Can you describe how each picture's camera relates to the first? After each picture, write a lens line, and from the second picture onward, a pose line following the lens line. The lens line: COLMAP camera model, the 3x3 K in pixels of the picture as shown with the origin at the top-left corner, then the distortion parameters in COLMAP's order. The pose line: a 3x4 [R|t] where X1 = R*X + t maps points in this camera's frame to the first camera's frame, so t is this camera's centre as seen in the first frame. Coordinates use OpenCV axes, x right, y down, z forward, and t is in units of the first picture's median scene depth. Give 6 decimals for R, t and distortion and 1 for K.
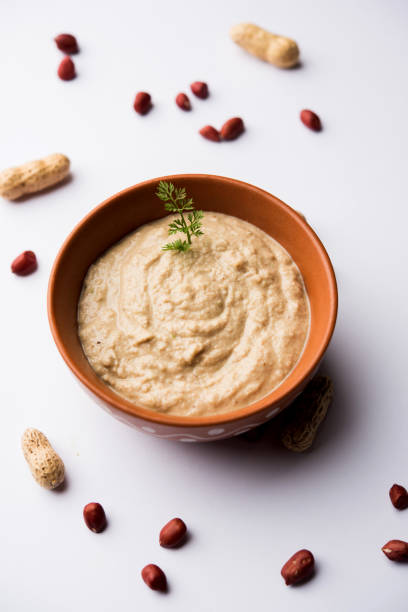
lens RADIAL K [[1088.1, 0, 205.7], [0, 1088.1, 307.5], [0, 0, 1]] dist [0.020558, 0.000000]
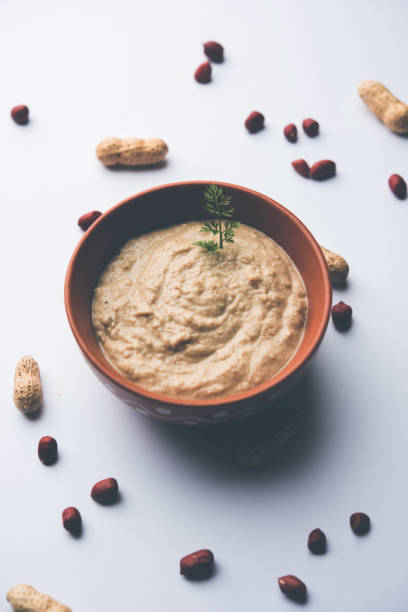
lens RADIAL K [[1088.1, 0, 204.0], [0, 1088.1, 306.9], [0, 0, 1]] dist [0.020558, 0.000000]
pose [[0.915266, 0.338800, -0.217952, 0.226679], [-0.348739, 0.937189, -0.007660, 0.010468], [0.201667, 0.083019, 0.975929, -0.050342]]
